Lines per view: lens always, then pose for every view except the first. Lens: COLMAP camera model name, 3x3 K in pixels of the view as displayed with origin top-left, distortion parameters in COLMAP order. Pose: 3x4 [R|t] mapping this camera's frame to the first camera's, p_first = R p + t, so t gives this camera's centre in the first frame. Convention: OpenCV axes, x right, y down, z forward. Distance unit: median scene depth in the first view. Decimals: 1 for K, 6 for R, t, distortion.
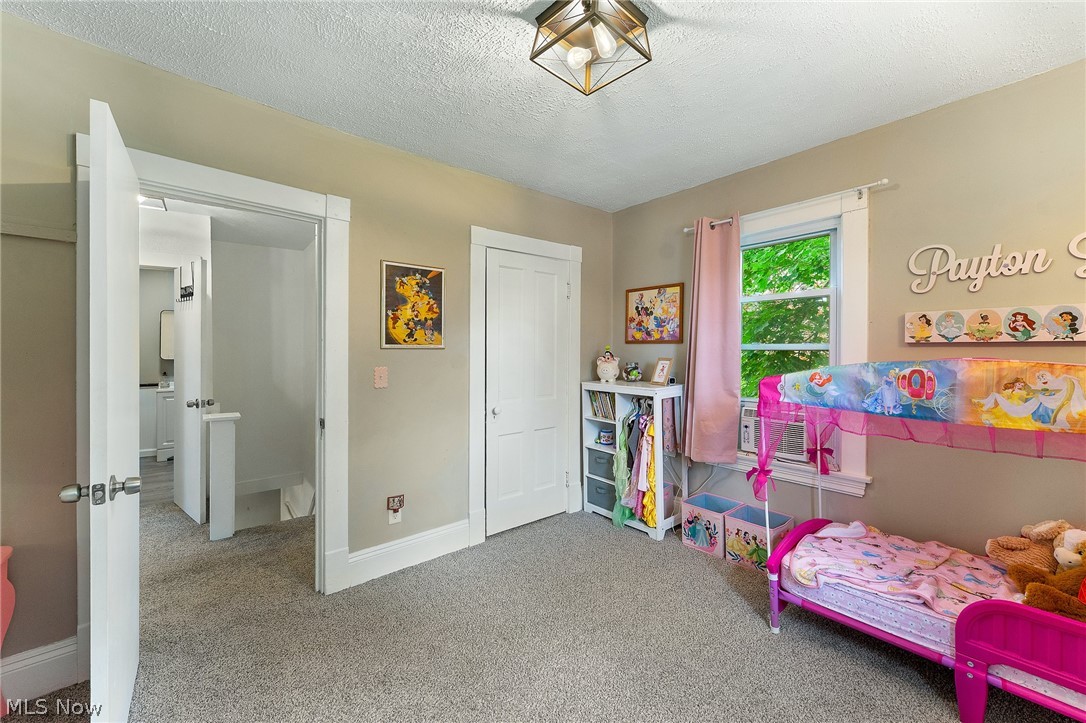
lens RADIAL K [[438.8, 0, 543.2], [0, 438.8, 346.3], [0, 0, 1]] dist [0.000837, 0.000141]
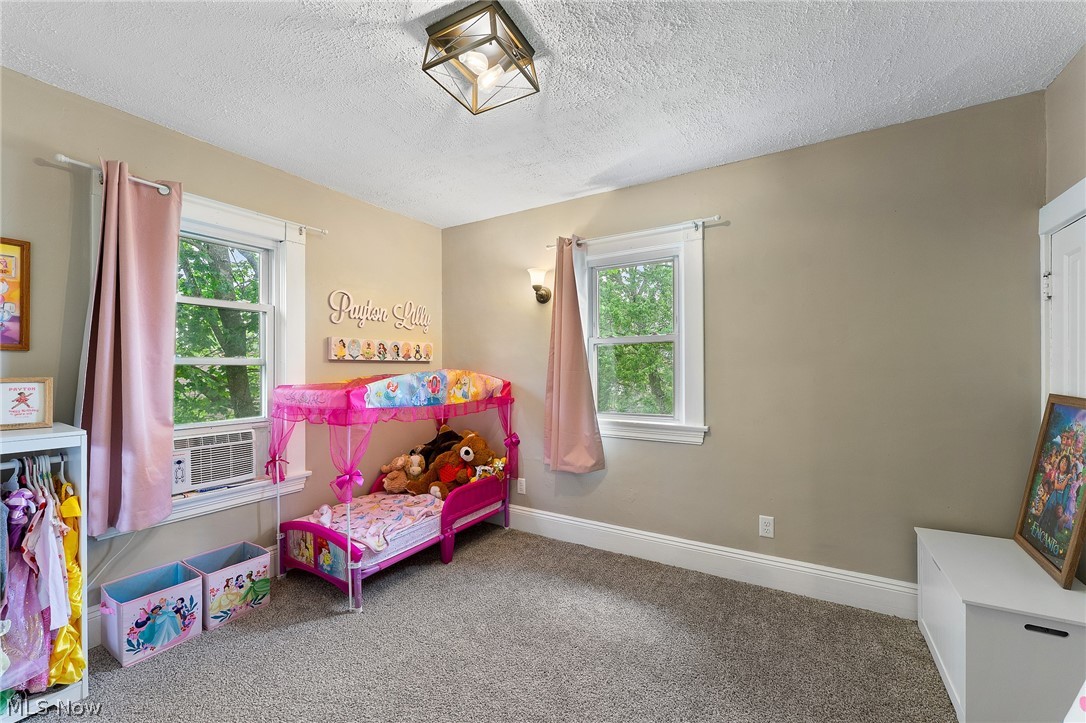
lens RADIAL K [[439.7, 0, 543.9], [0, 439.7, 364.0], [0, 0, 1]] dist [-0.000286, -0.000230]
pose [[-0.345690, 0.007661, 0.938317, -0.713045], [-0.008980, 0.999894, -0.011472, 0.016798], [-0.938306, -0.012392, -0.345585, 0.952698]]
